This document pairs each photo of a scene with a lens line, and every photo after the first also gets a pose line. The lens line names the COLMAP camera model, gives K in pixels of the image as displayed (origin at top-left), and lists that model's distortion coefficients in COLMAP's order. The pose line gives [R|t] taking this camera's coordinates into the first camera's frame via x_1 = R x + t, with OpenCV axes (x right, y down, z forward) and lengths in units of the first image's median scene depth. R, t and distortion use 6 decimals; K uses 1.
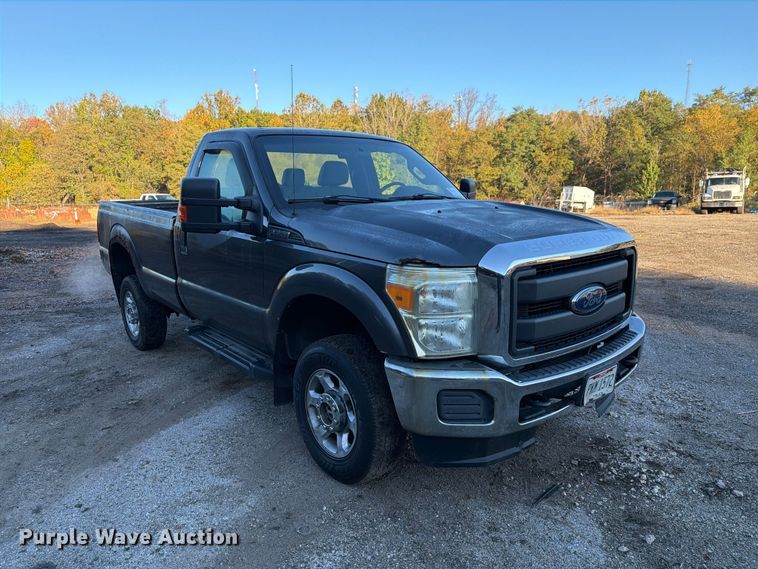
lens RADIAL K [[529.5, 0, 377.3], [0, 529.5, 286.8], [0, 0, 1]] dist [0.038050, -0.049080]
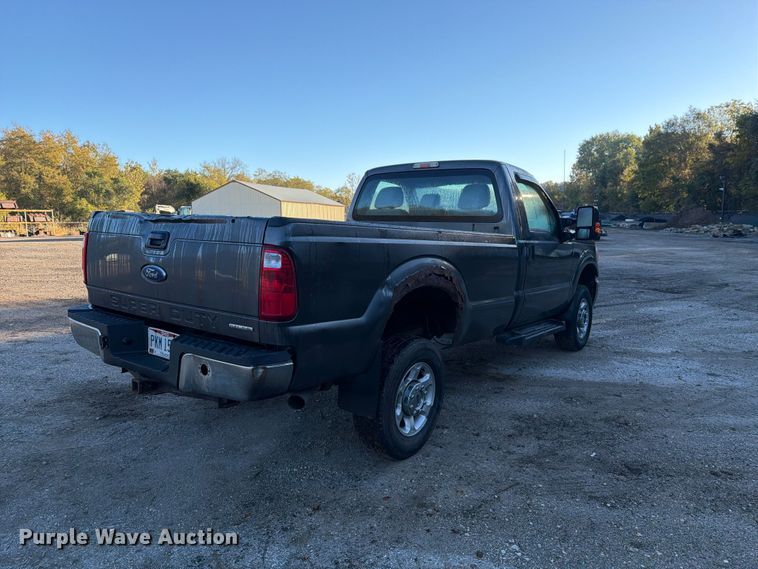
lens RADIAL K [[529.5, 0, 376.4], [0, 529.5, 280.9], [0, 0, 1]] dist [0.038050, -0.049080]
pose [[-0.219578, -0.089317, 0.971498, -1.613176], [0.160773, 0.978873, 0.126333, -0.260719], [-0.962257, 0.183930, -0.200579, 1.778699]]
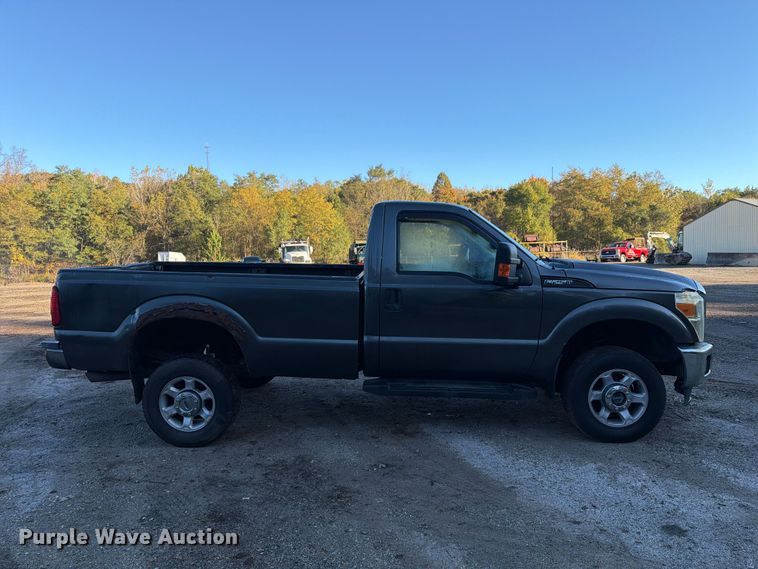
lens RADIAL K [[529.5, 0, 381.9], [0, 529.5, 285.4], [0, 0, 1]] dist [0.038050, -0.049080]
pose [[0.683010, -0.040884, 0.729263, -1.309246], [0.130933, 0.989113, -0.067177, -0.050620], [-0.718577, 0.141367, 0.680927, 0.328442]]
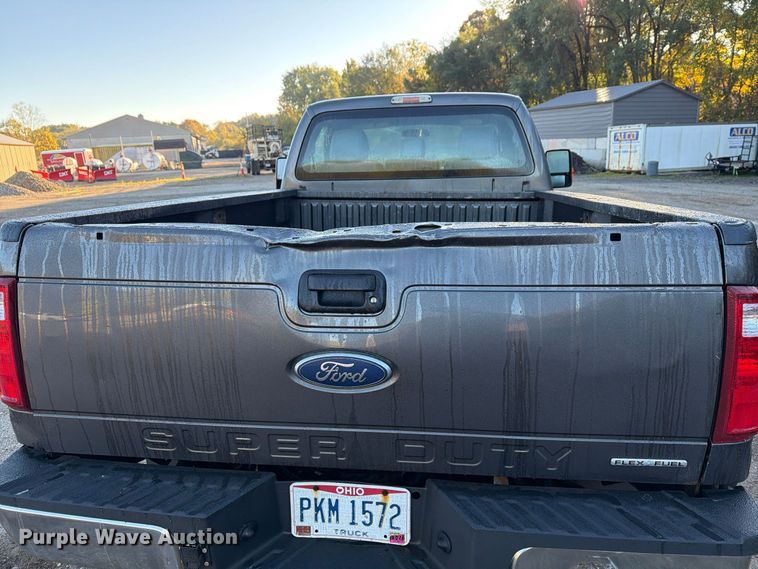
lens RADIAL K [[529.5, 0, 375.5], [0, 529.5, 279.4], [0, 0, 1]] dist [0.038050, -0.049080]
pose [[-0.680497, -0.129806, 0.721162, -0.984075], [0.167387, 0.930623, 0.325456, -0.387757], [-0.713376, 0.342185, -0.611559, 2.119736]]
